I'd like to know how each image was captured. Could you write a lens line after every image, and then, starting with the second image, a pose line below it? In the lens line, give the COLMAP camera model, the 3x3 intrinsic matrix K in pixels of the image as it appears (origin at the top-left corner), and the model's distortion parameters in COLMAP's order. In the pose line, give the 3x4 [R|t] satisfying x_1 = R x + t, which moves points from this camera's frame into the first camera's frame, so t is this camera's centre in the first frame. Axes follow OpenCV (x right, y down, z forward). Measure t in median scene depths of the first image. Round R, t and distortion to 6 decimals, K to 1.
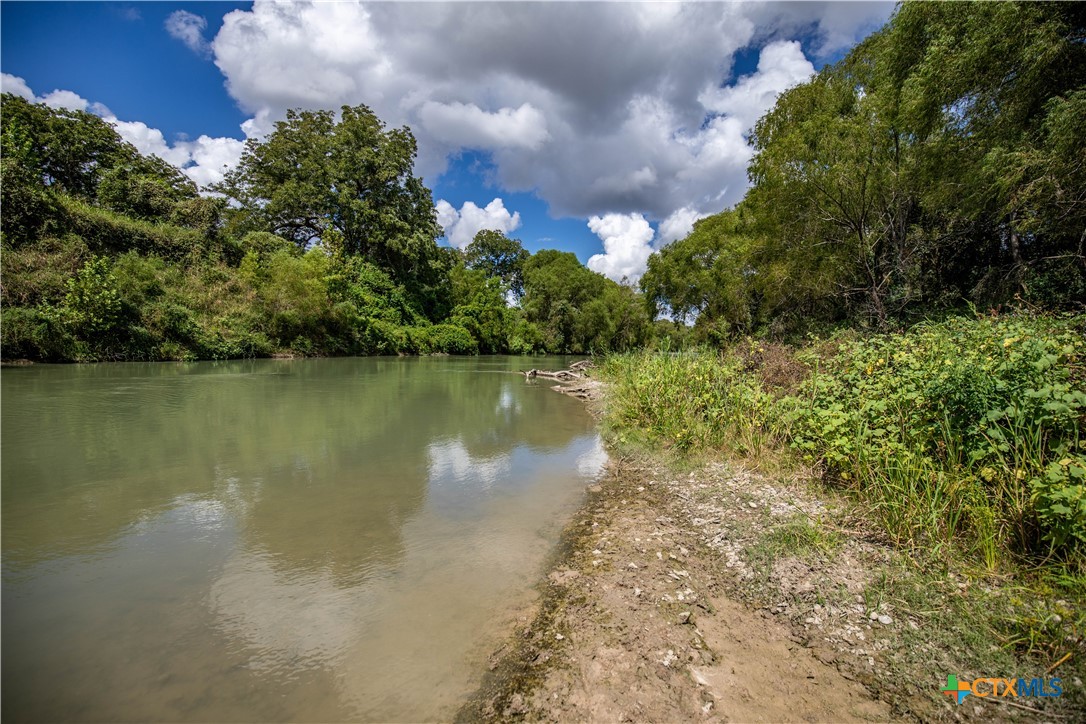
lens RADIAL K [[500.6, 0, 543.1], [0, 500.6, 359.3], [0, 0, 1]] dist [-0.001062, -0.000026]
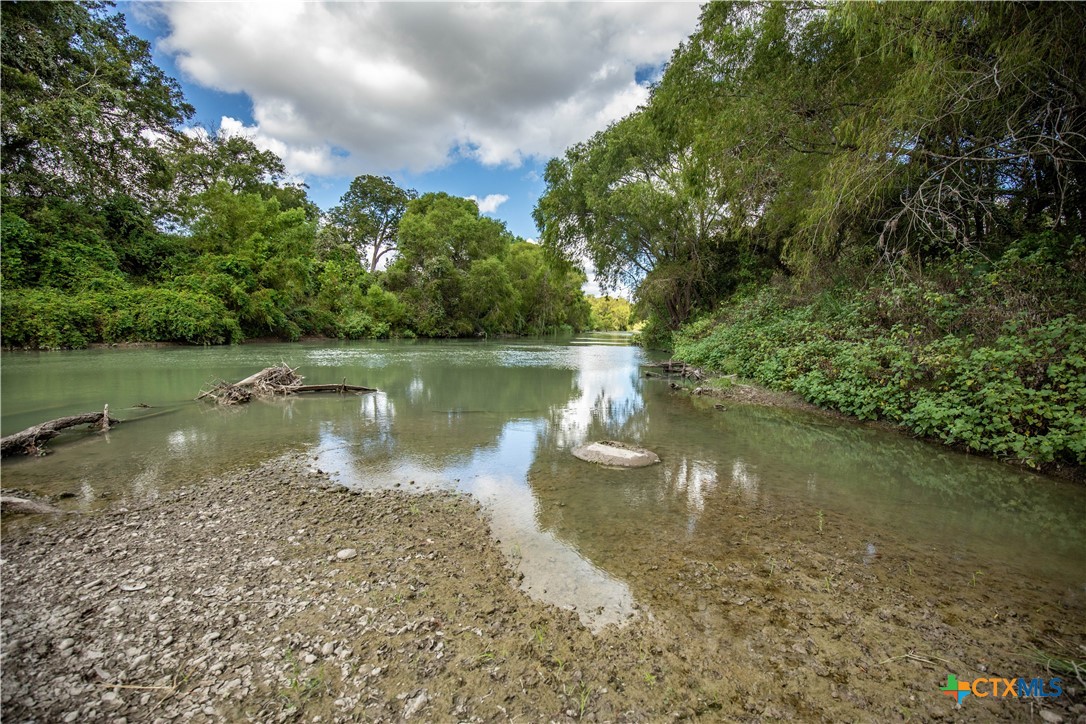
lens RADIAL K [[500.6, 0, 542.5], [0, 500.6, 360.7], [0, 0, 1]] dist [-0.001062, -0.000026]
pose [[0.993815, -0.022561, 0.108733, 0.100764], [0.017500, 0.998729, 0.047274, -0.007519], [-0.109662, -0.045079, 0.992946, 0.305696]]
